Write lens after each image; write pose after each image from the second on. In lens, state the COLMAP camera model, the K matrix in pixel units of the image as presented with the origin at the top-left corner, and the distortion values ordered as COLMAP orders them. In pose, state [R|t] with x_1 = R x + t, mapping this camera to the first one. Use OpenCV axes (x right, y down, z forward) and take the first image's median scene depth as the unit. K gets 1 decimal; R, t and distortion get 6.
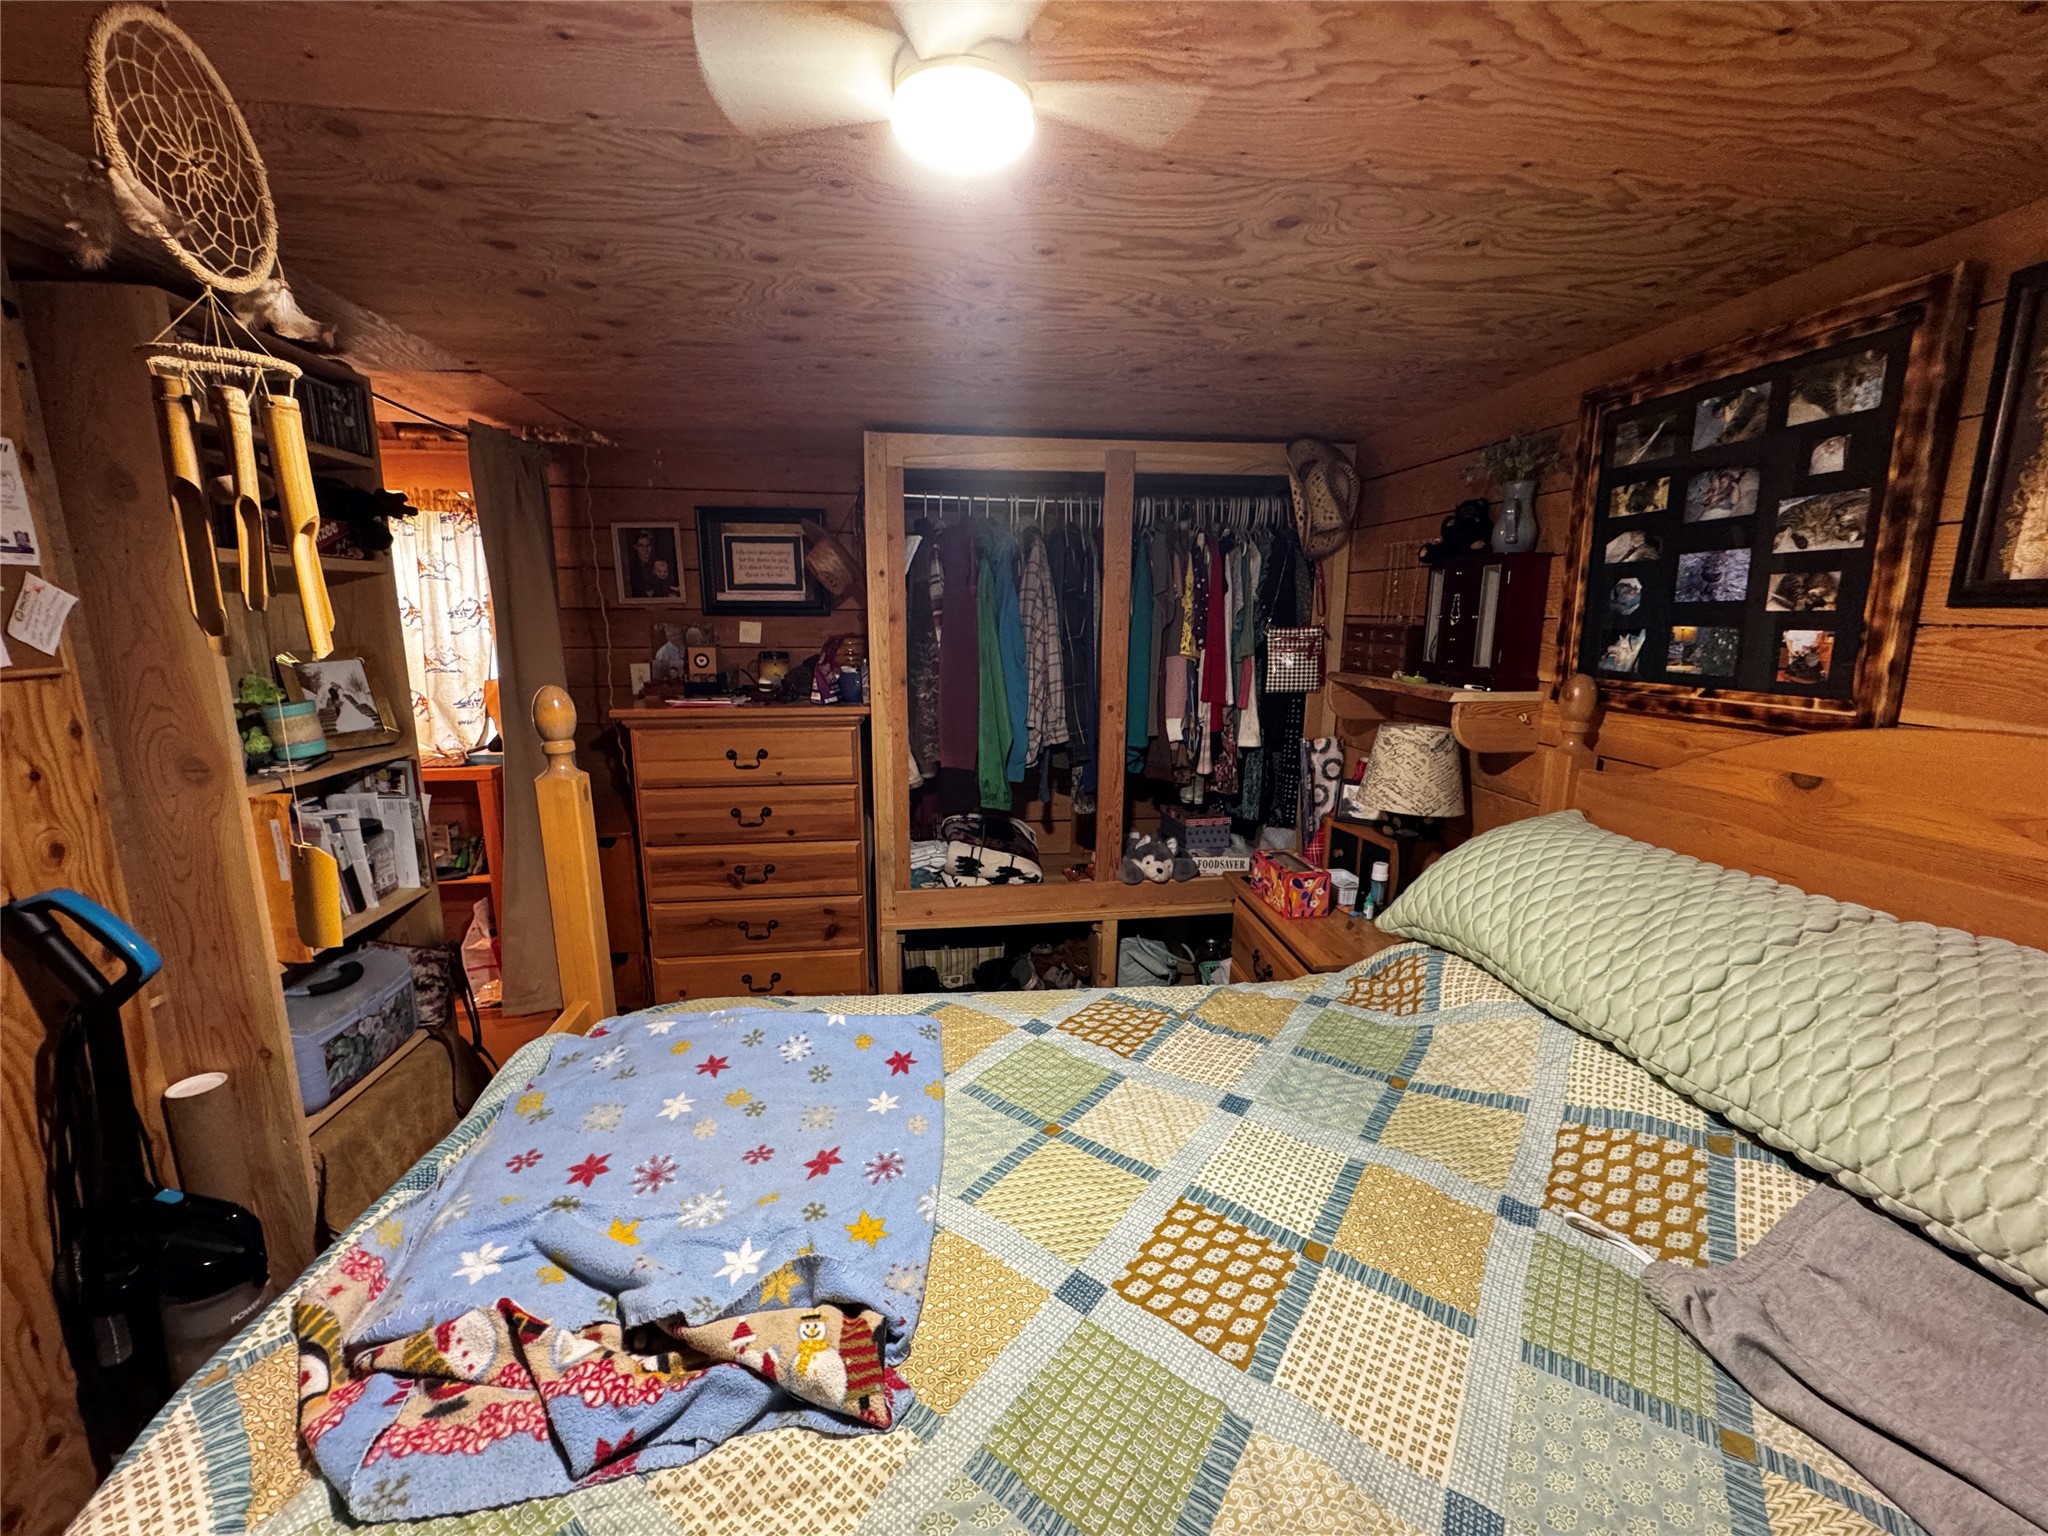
lens RADIAL K [[818.5, 0, 1023.1], [0, 818.5, 769.1], [0, 0, 1]] dist [-0.000476, 0.000316]
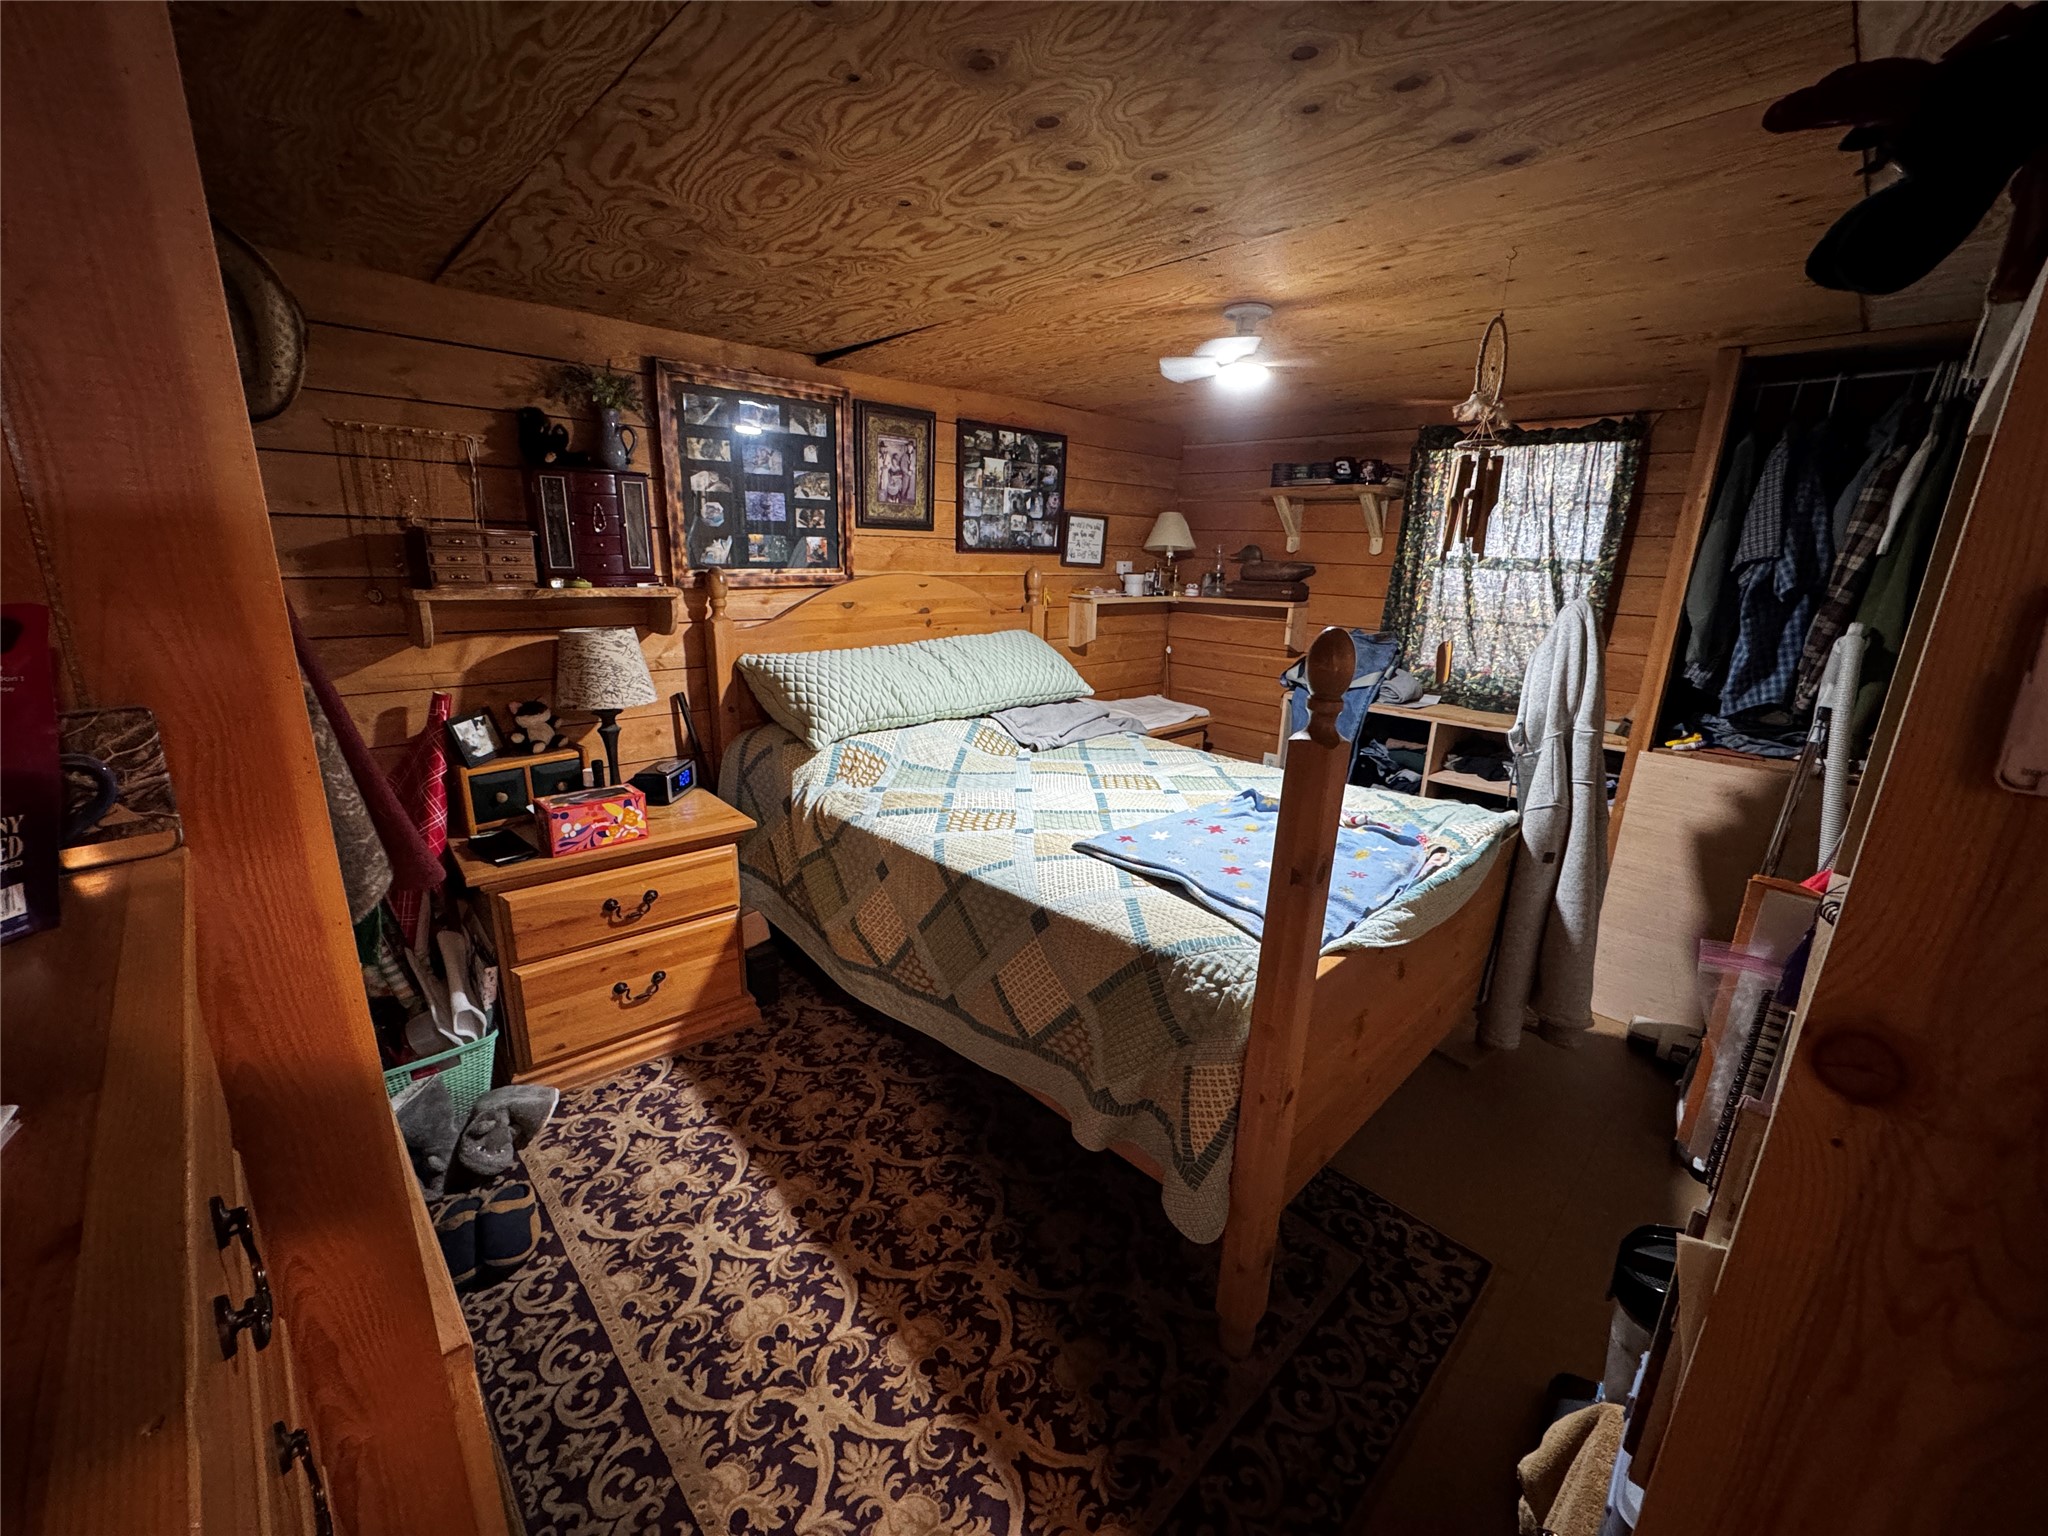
lens RADIAL K [[818.5, 0, 1023.1], [0, 818.5, 769.1], [0, 0, 1]] dist [-0.000476, 0.000316]
pose [[-0.600532, -0.230261, 0.765729, -1.099638], [0.123050, 0.919619, 0.373040, -0.328313], [-0.790076, 0.318245, -0.523928, 1.805849]]
